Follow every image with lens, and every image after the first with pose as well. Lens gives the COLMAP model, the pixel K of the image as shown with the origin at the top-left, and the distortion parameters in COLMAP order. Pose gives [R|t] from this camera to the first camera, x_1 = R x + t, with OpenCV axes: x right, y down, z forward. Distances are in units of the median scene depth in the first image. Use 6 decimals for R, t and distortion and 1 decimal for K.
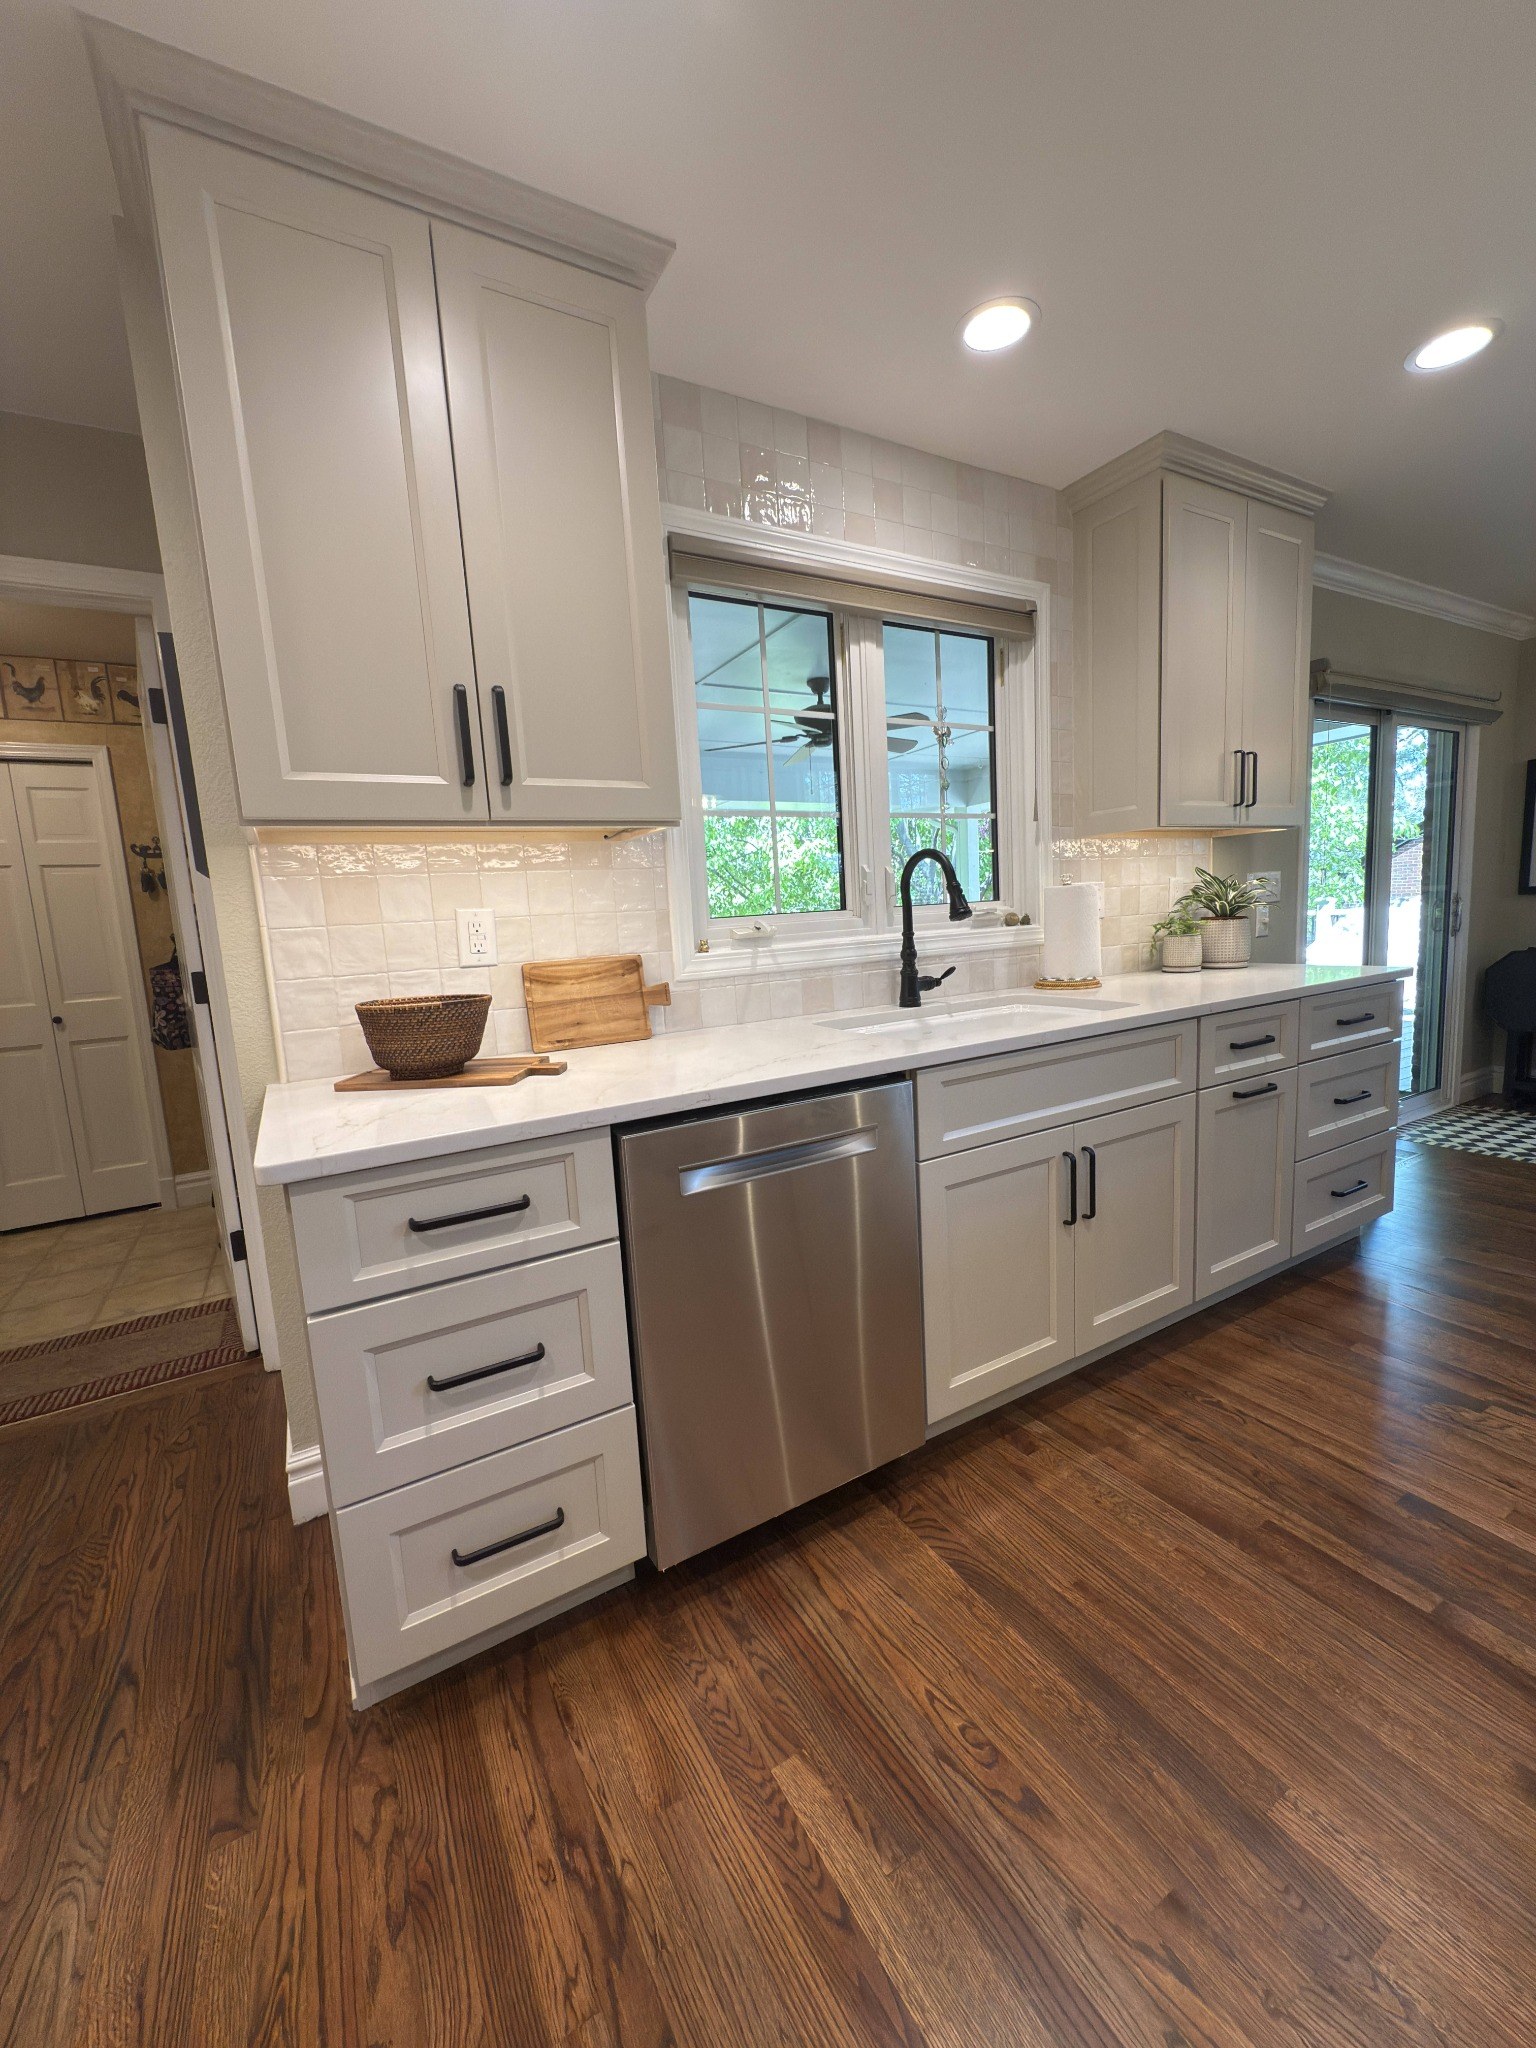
lens RADIAL K [[816.4, 0, 763.3], [0, 816.4, 1024.2], [0, 0, 1]] dist [-0.000186, 0.000408]
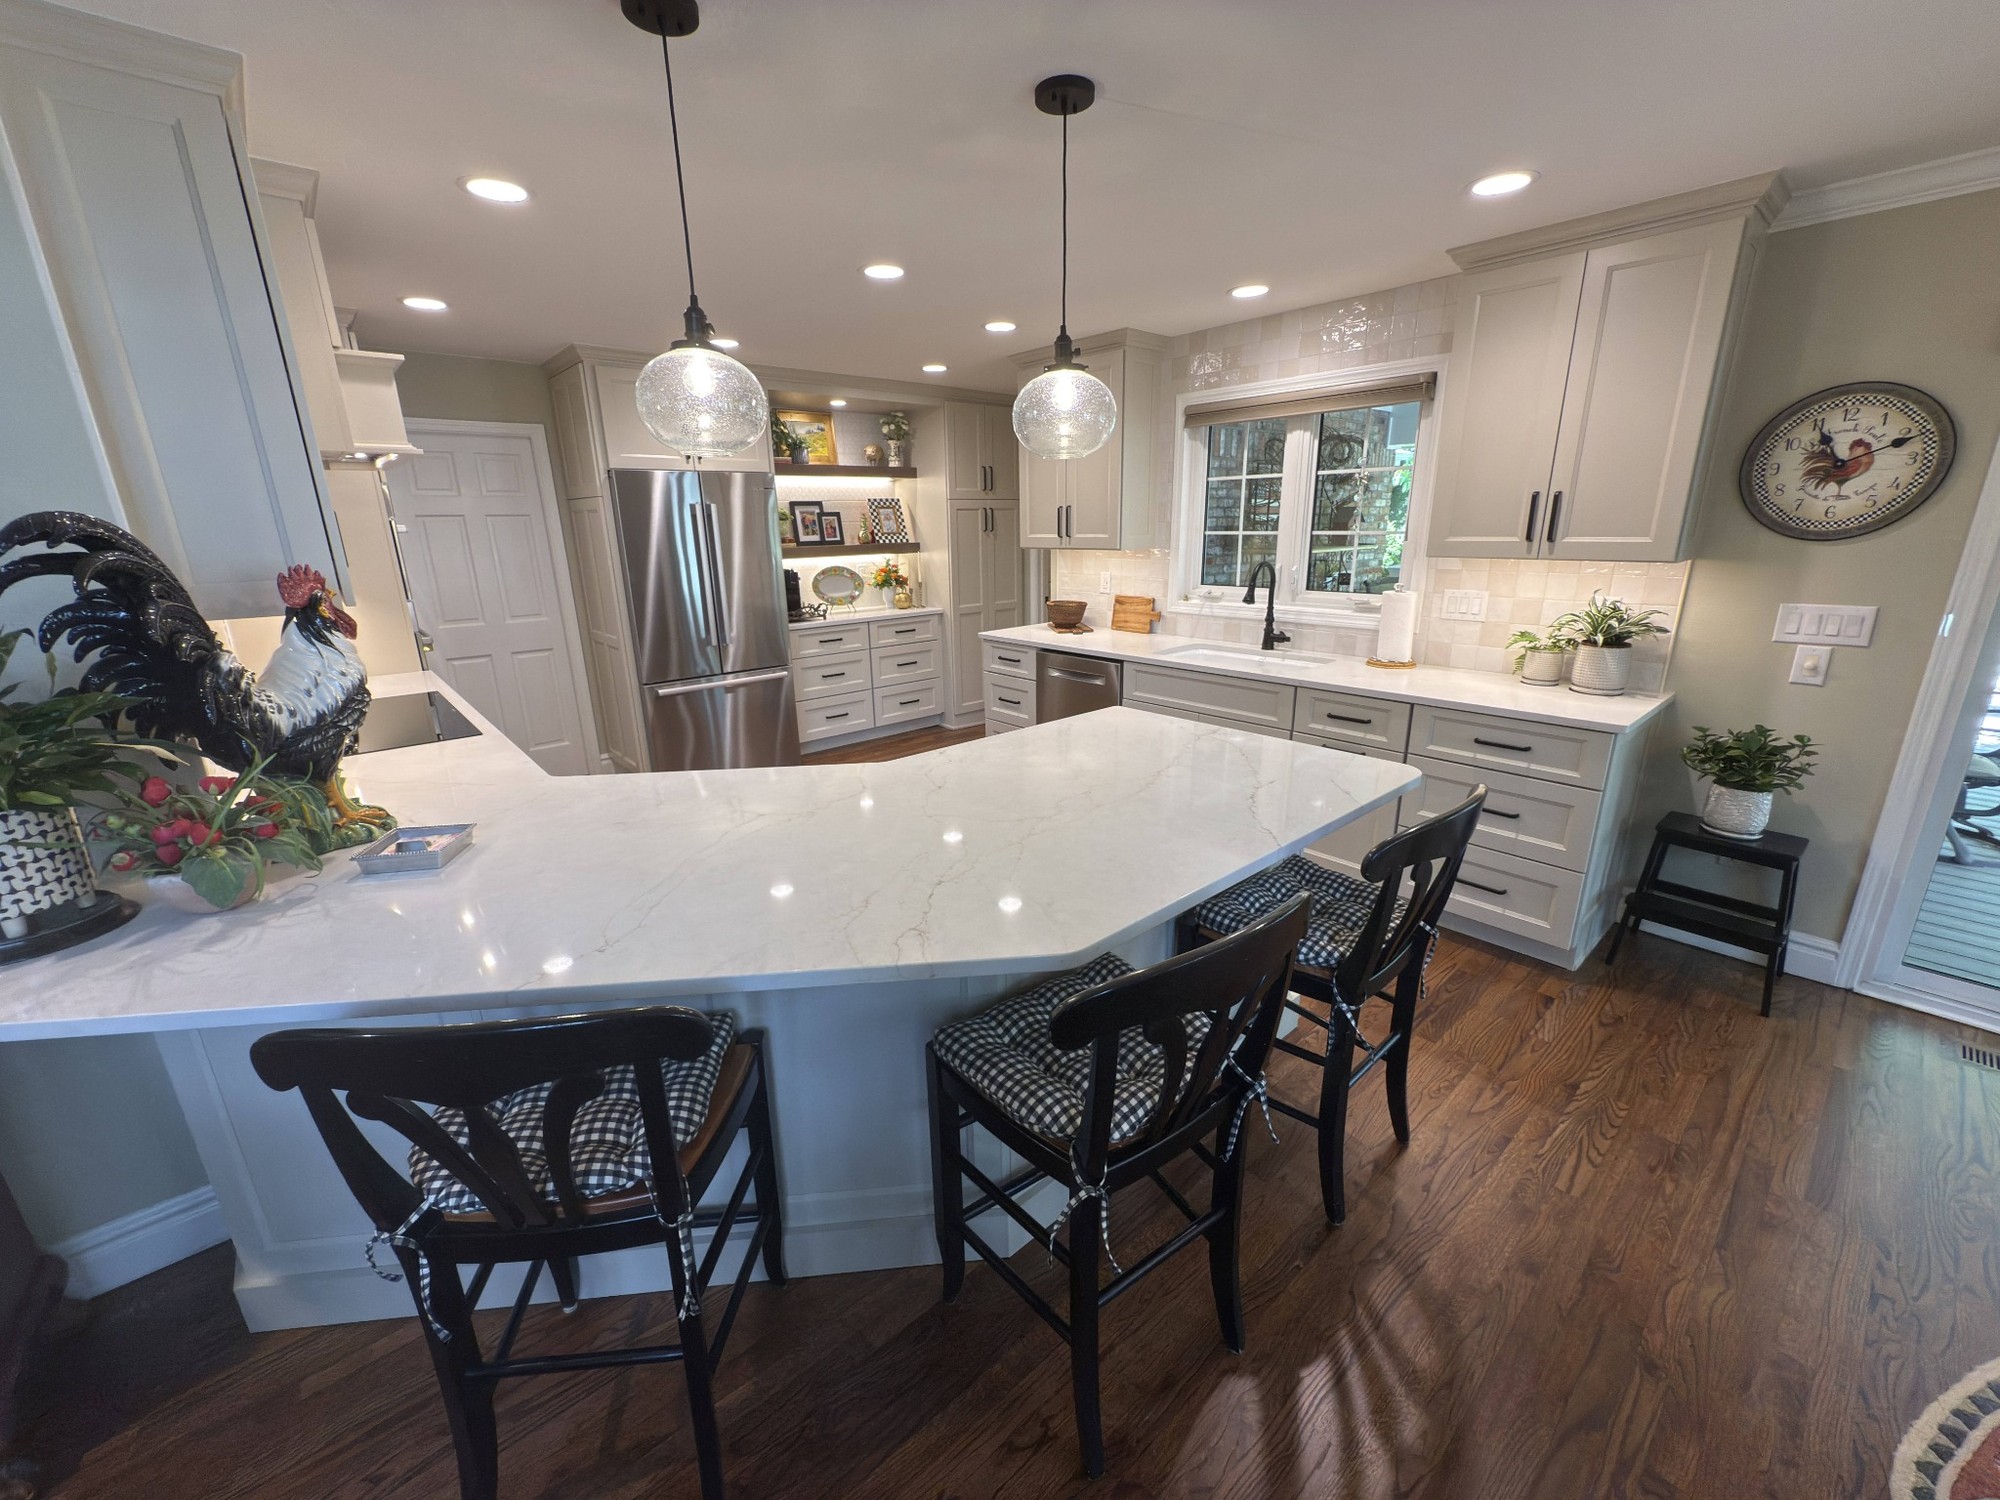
lens RADIAL K [[797.2, 0, 1001.6], [0, 797.2, 749.0], [0, 0, 1]] dist [-0.000186, 0.000408]
pose [[0.198842, 0.323131, -0.925229, 2.035793], [-0.124485, 0.944761, 0.303199, -0.316437], [0.972093, 0.054888, 0.228083, 0.079094]]
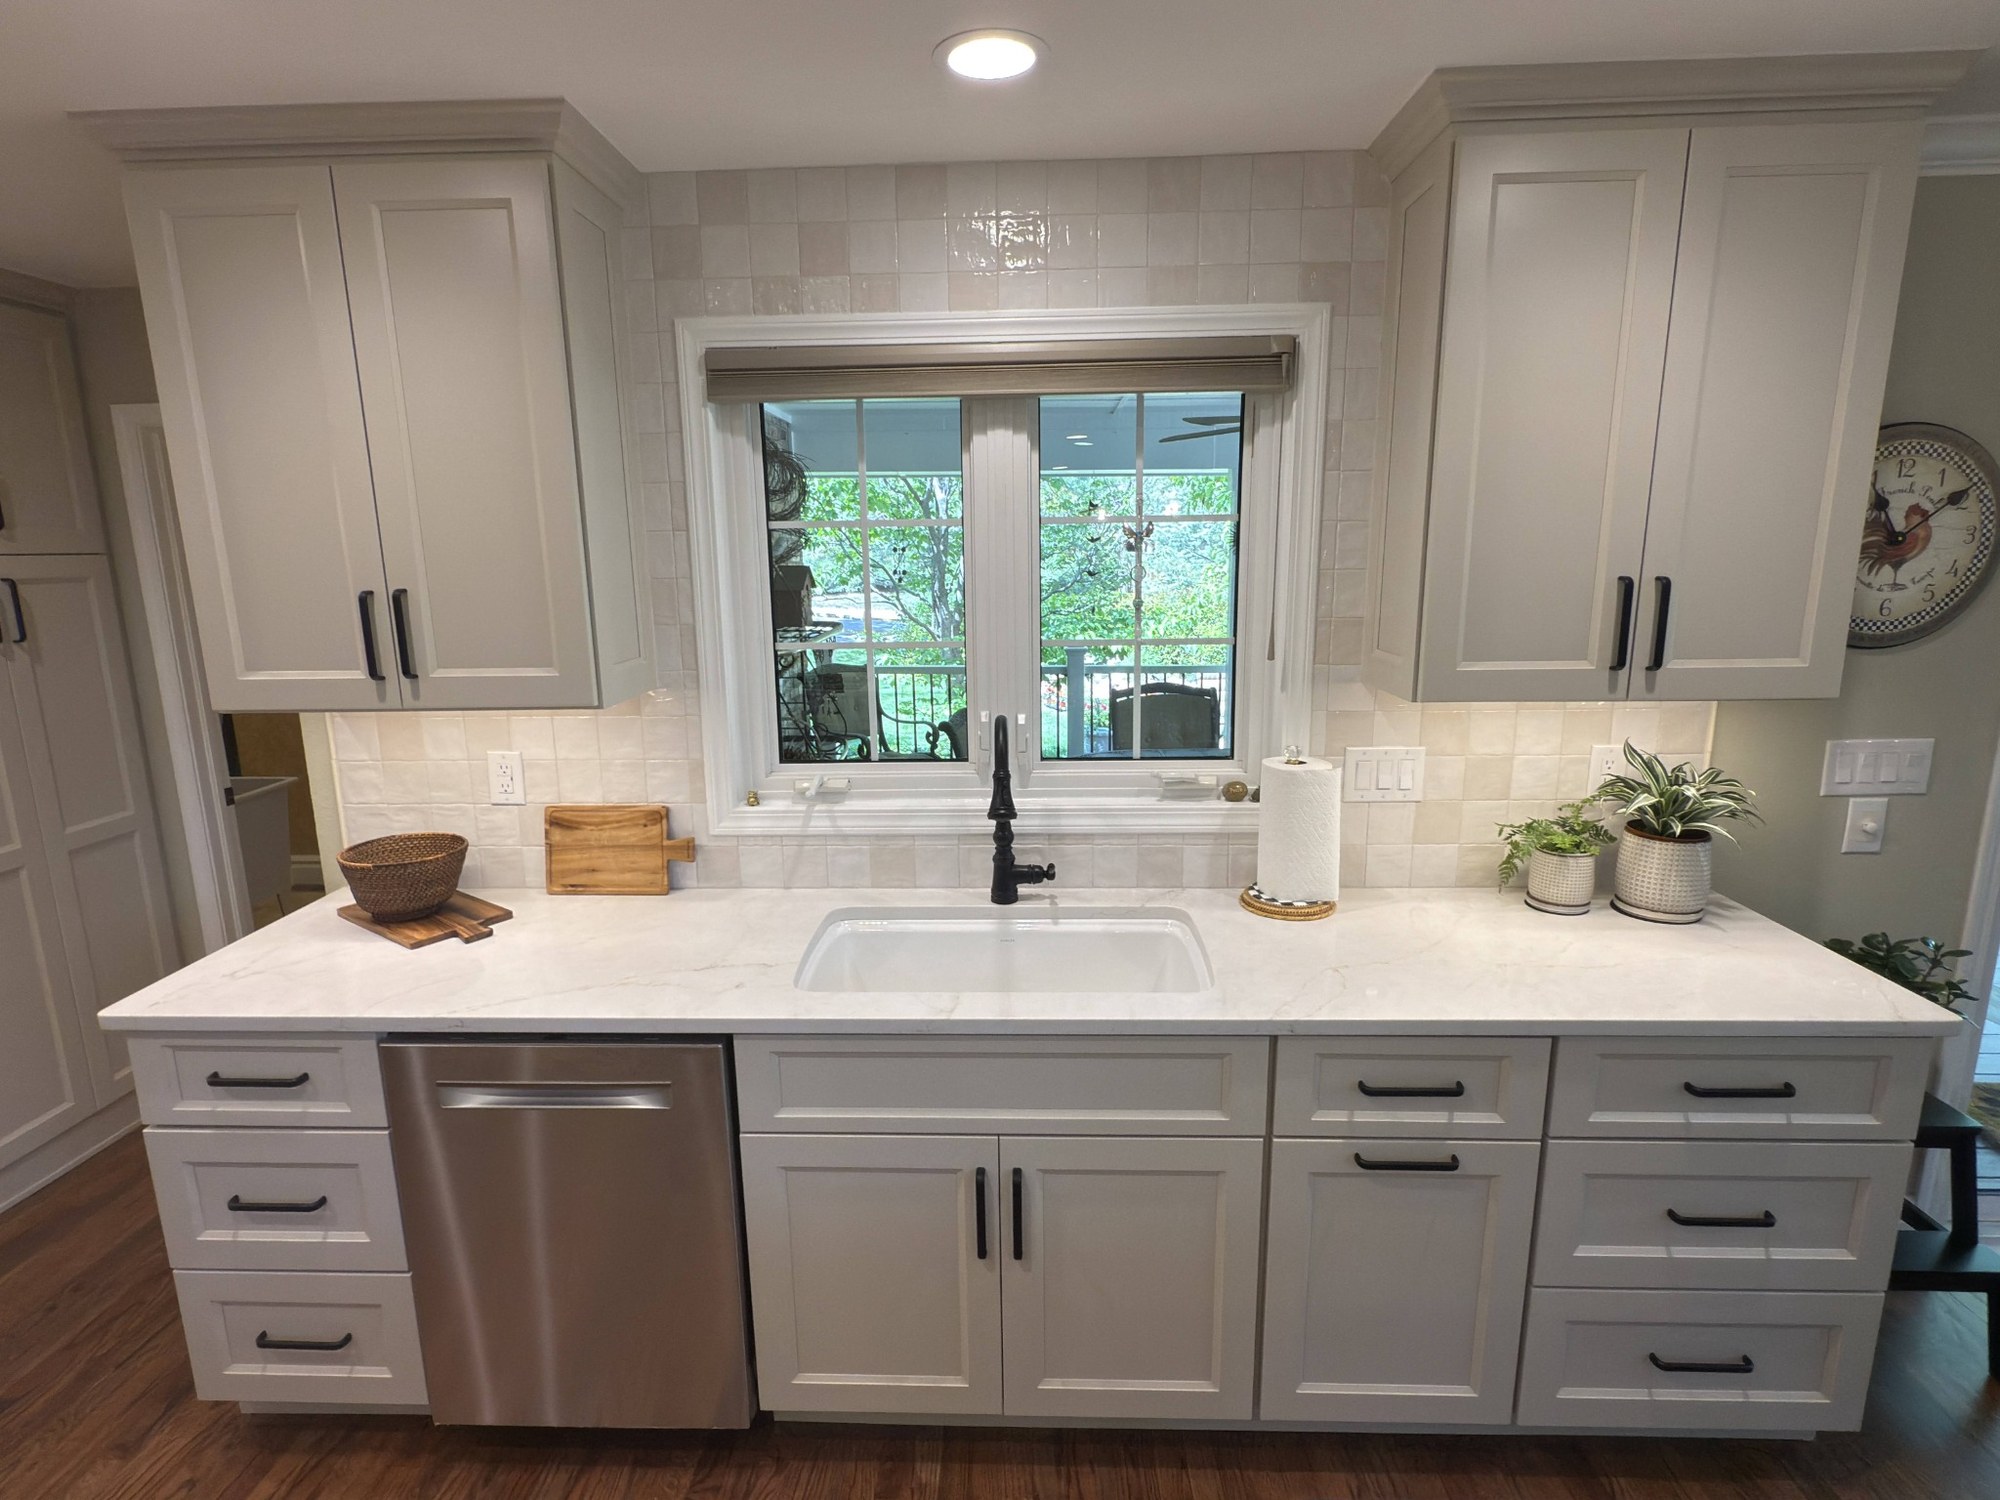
lens RADIAL K [[1025.0, 0, 991.8], [0, 1025.0, 752.1], [0, 0, 1]] dist [0.000936, -0.000815]
pose [[0.846823, 0.149278, -0.510497, 0.772669], [-0.104311, 0.987779, 0.115809, -0.326653], [0.521546, -0.044819, 0.852045, 0.188753]]
